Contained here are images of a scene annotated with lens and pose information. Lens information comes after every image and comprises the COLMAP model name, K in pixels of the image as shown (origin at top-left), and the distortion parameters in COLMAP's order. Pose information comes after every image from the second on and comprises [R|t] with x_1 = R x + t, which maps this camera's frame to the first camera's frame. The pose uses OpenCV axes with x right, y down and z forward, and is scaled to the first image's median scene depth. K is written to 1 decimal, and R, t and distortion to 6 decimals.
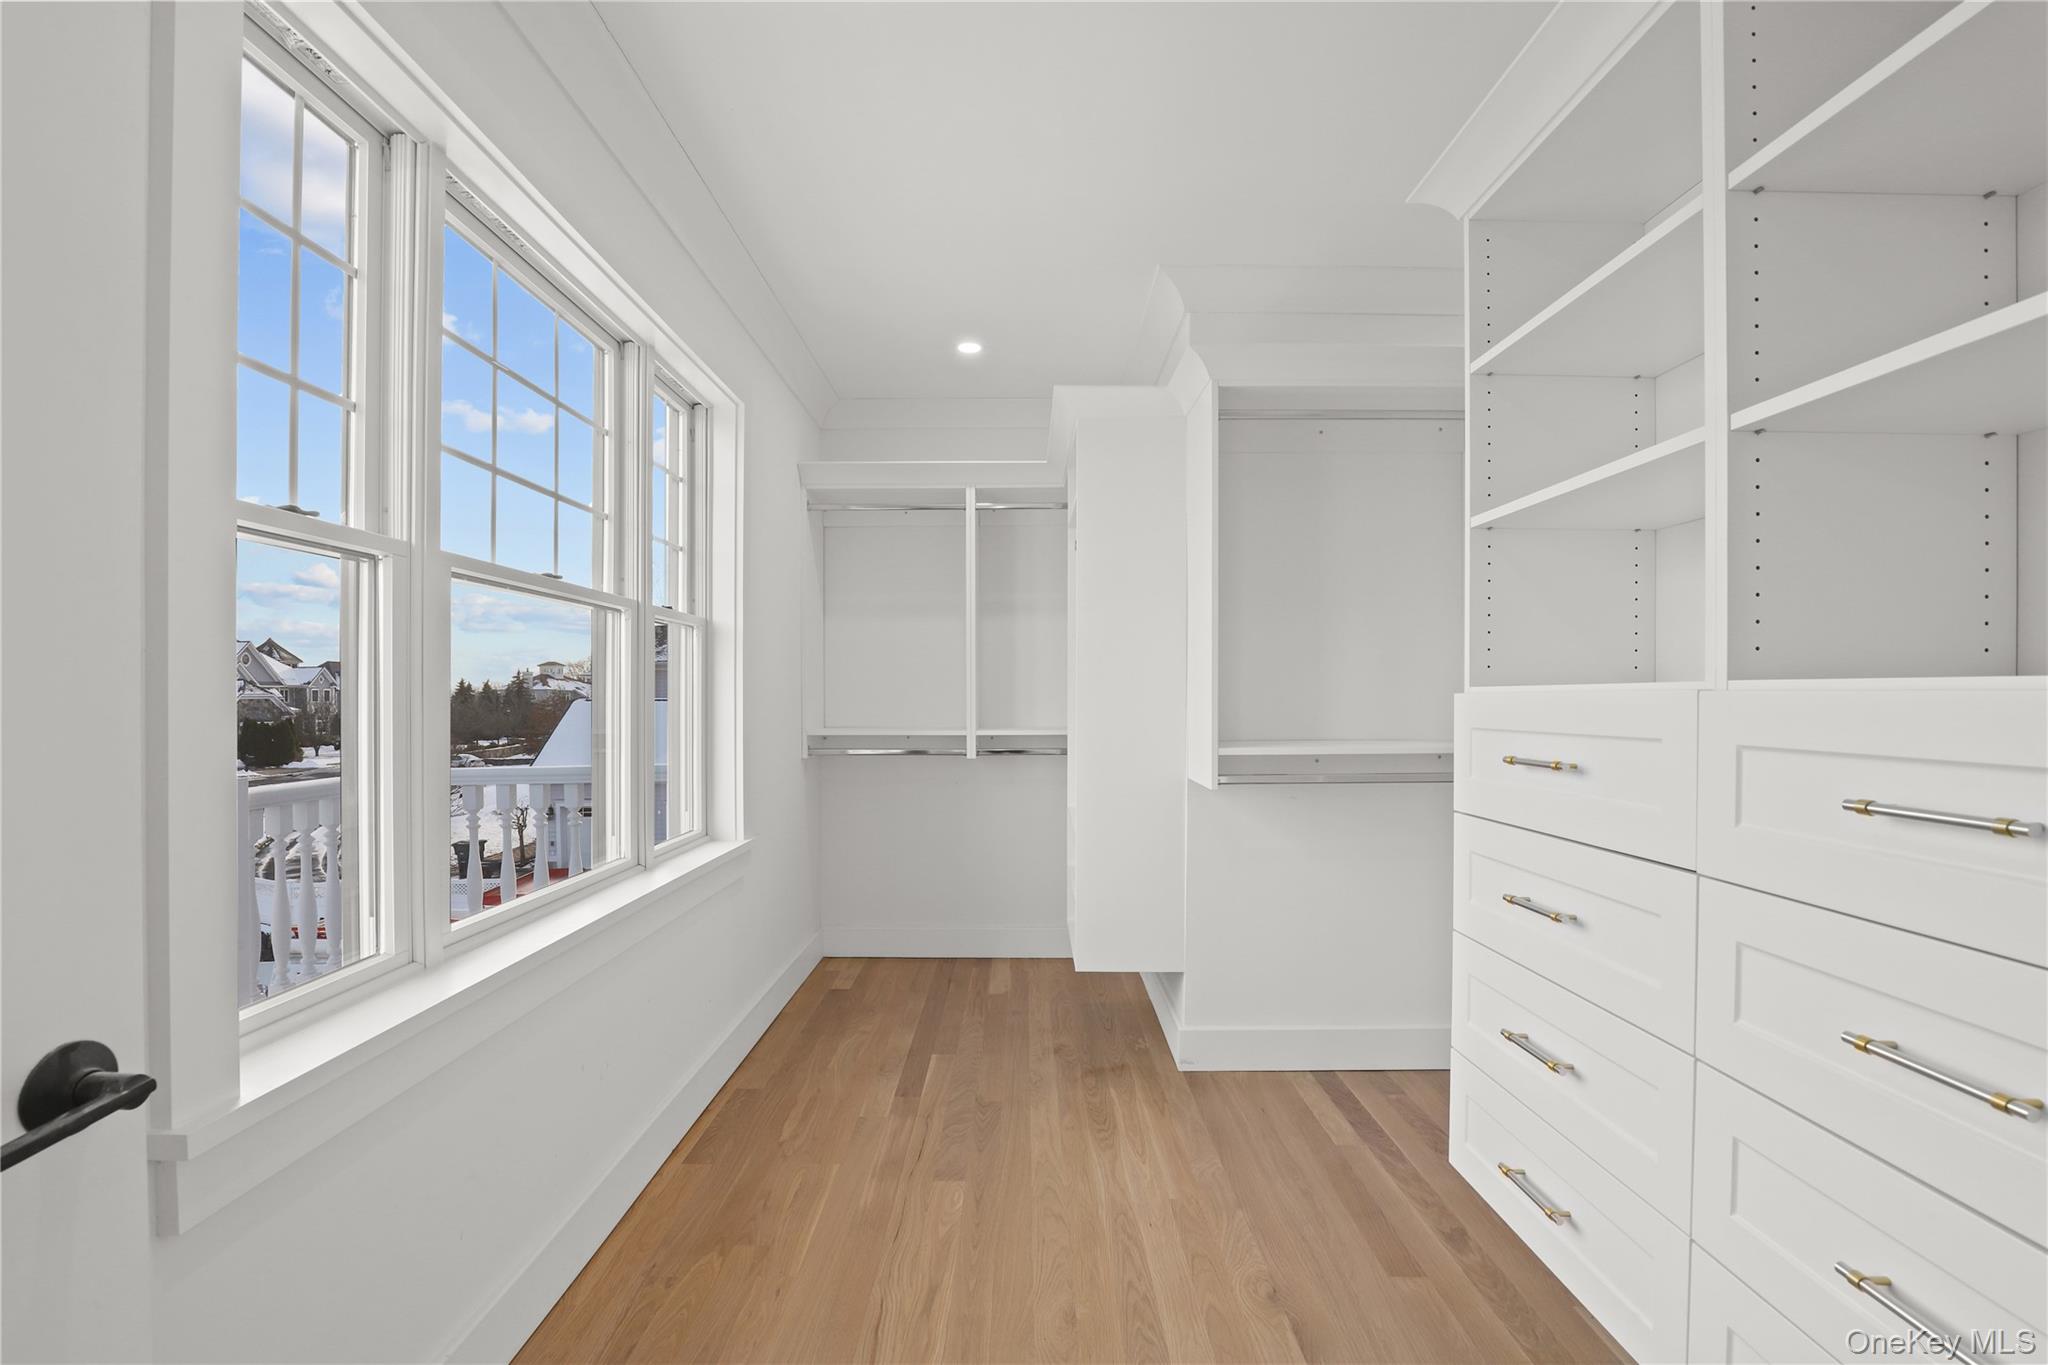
lens RADIAL K [[949.4, 0, 1026.5], [0, 949.4, 696.4], [0, 0, 1]] dist [-0.031348, 0.005378]
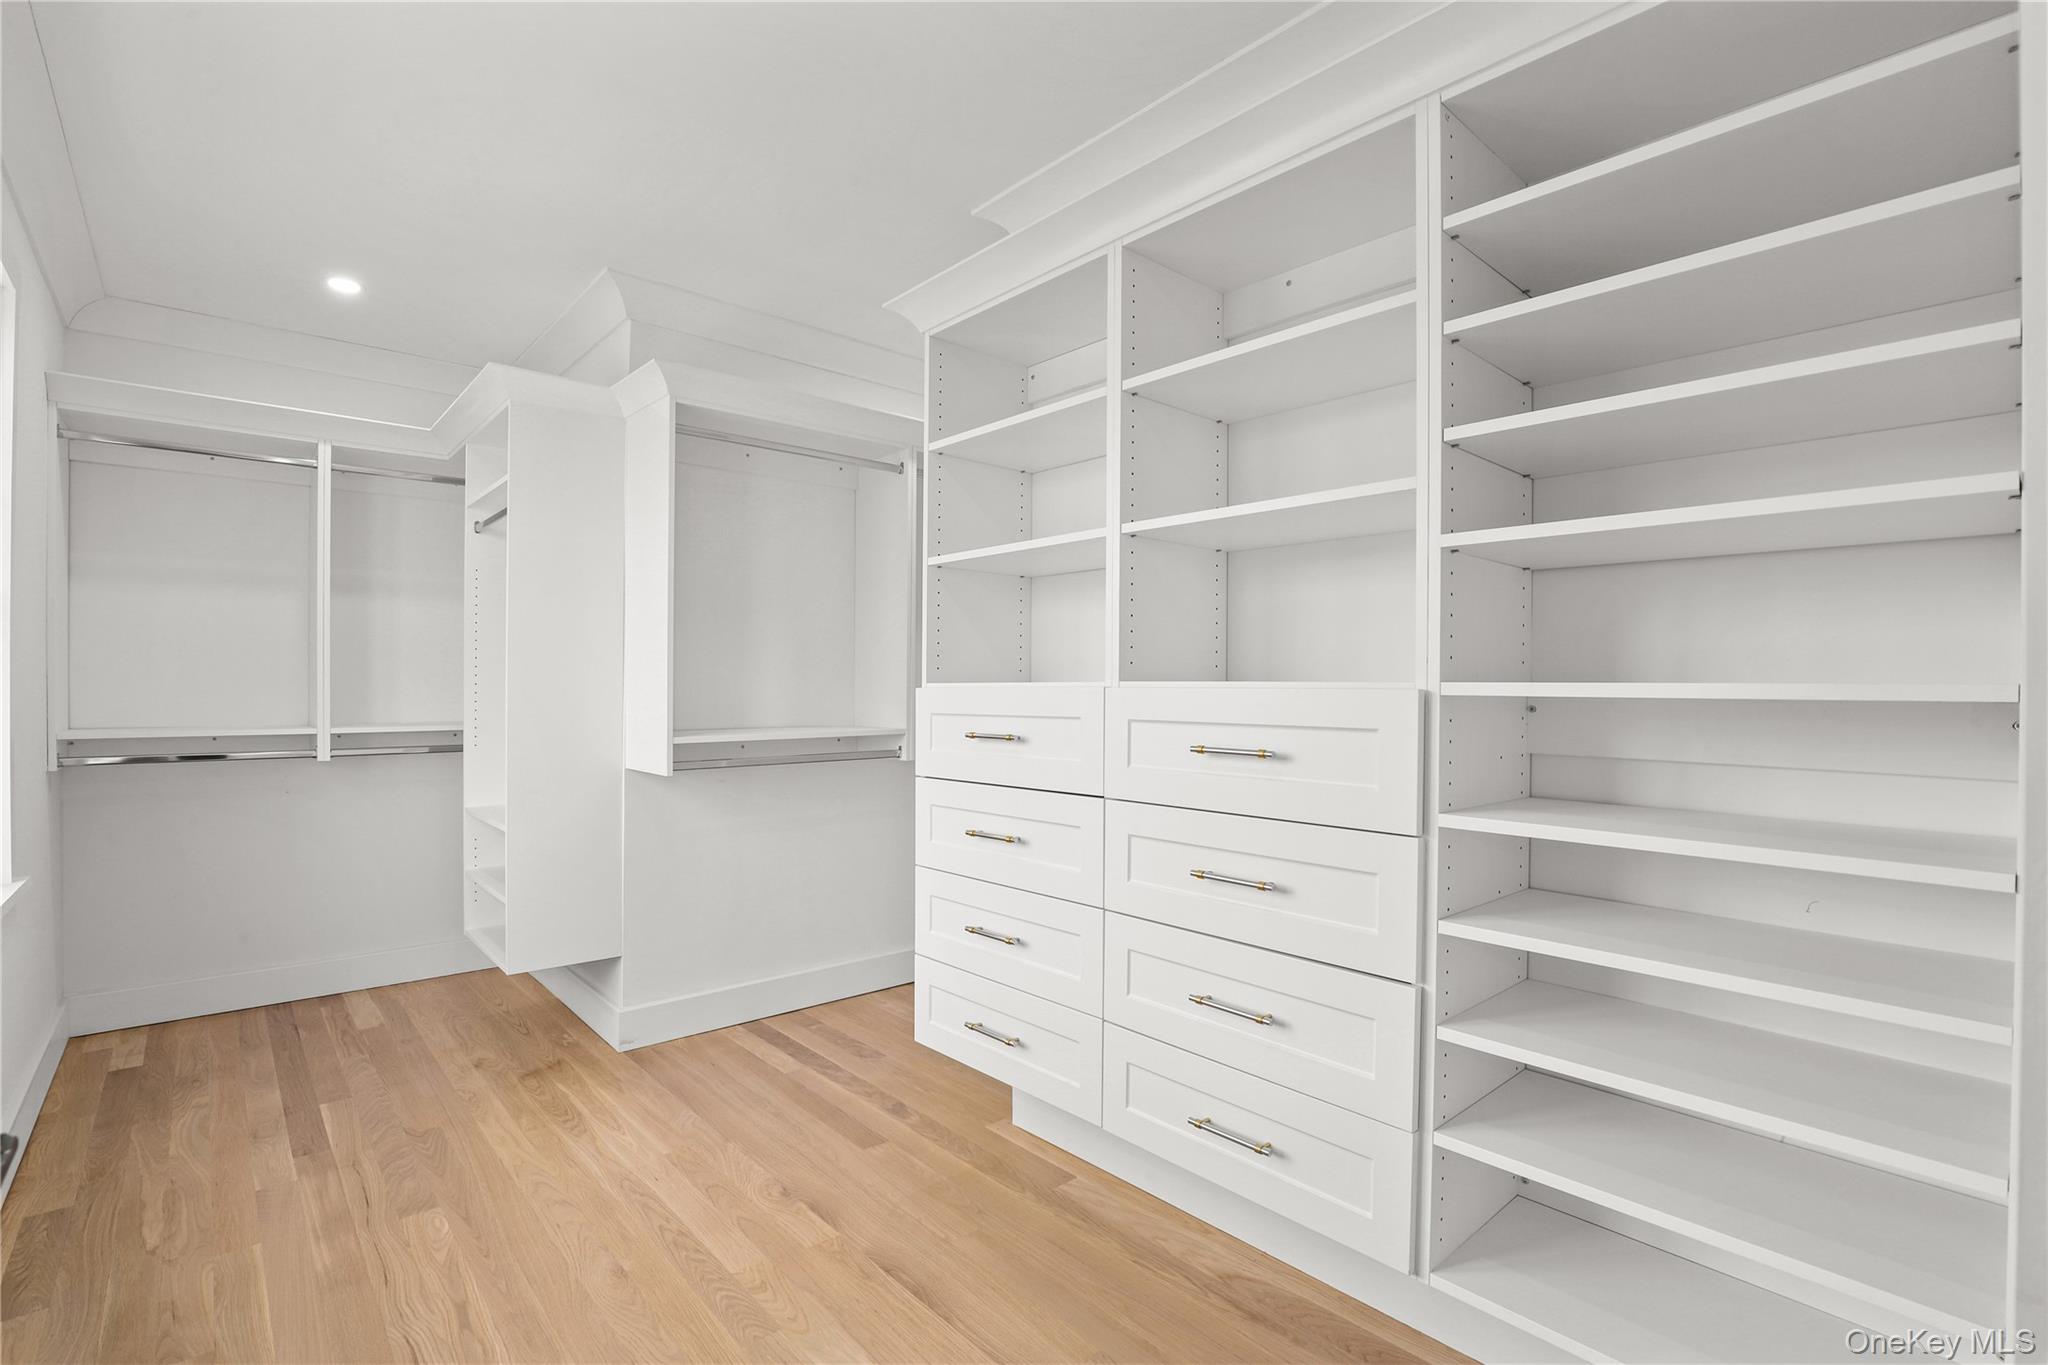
lens RADIAL K [[949.4, 0, 1025.2], [0, 949.4, 683.4], [0, 0, 1]] dist [-0.031348, 0.005378]
pose [[0.741942, 0.007079, 0.670427, -0.221758], [-0.003049, 0.999970, -0.007184, -0.000163], [-0.670457, 0.003286, 0.741941, -0.066406]]
